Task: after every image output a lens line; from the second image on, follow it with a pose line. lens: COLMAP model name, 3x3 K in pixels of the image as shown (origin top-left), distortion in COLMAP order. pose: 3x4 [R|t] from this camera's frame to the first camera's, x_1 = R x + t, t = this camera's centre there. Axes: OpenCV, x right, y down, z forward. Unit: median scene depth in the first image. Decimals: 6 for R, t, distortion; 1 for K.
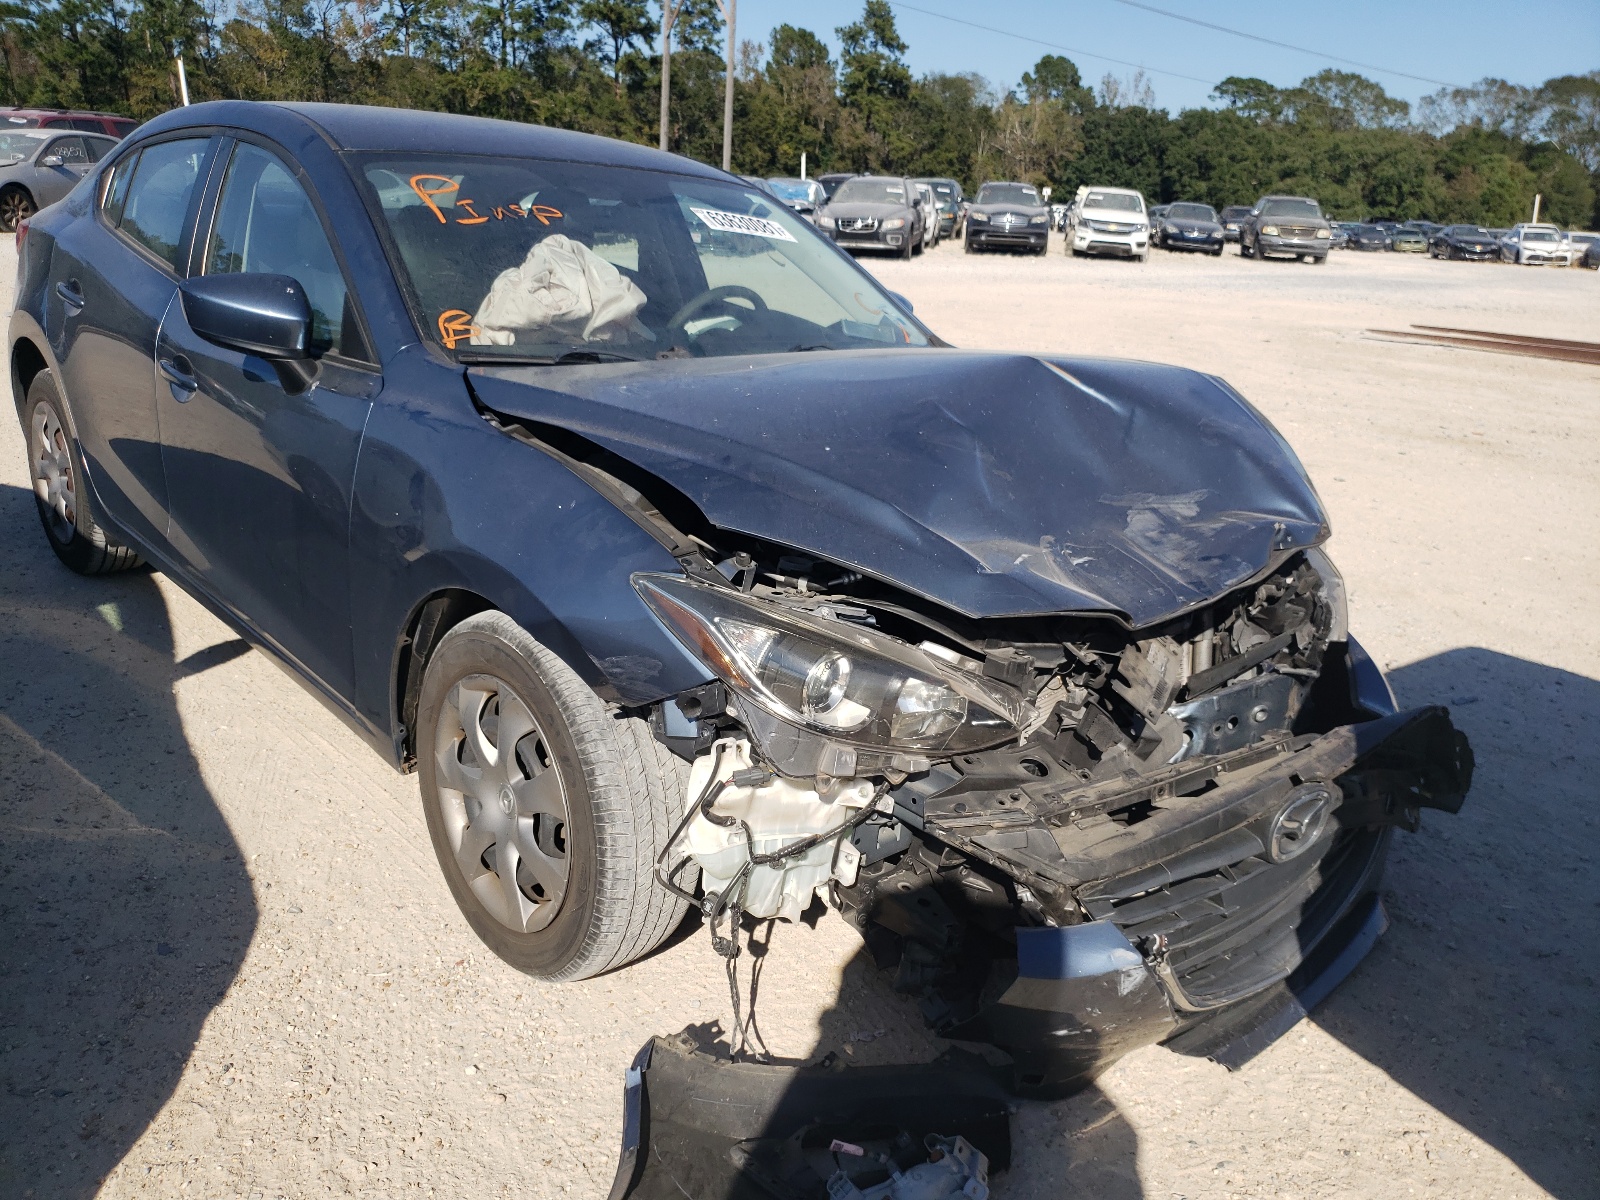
lens RADIAL K [[1402.6, 0, 800.0], [0, 1402.6, 600.0], [0, 0, 1]] dist [0.007153, 0.002499]
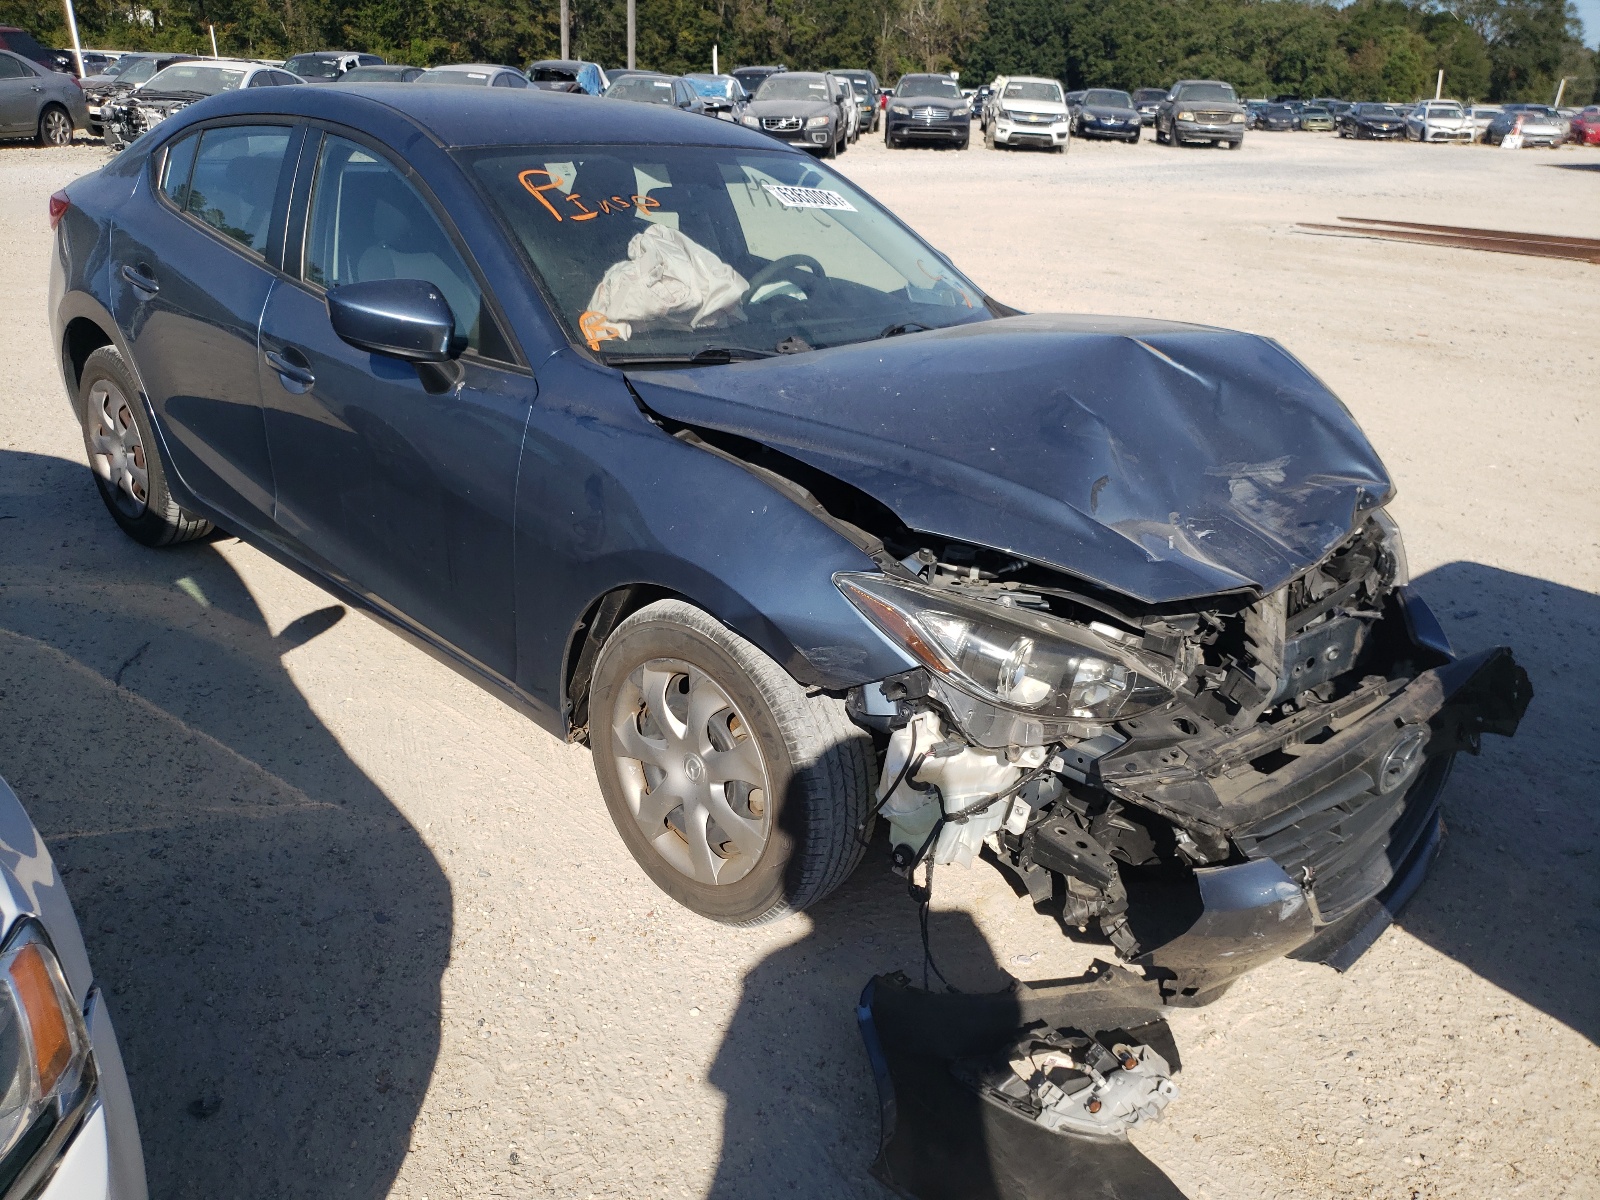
lens RADIAL K [[1402.6, 0, 800.0], [0, 1402.6, 600.0], [0, 0, 1]] dist [0.007153, 0.002499]
pose [[0.997546, -0.042363, 0.055744, -0.152208], [0.038179, 0.996521, 0.074087, -0.059057], [-0.058688, -0.071777, 0.995693, -0.084272]]
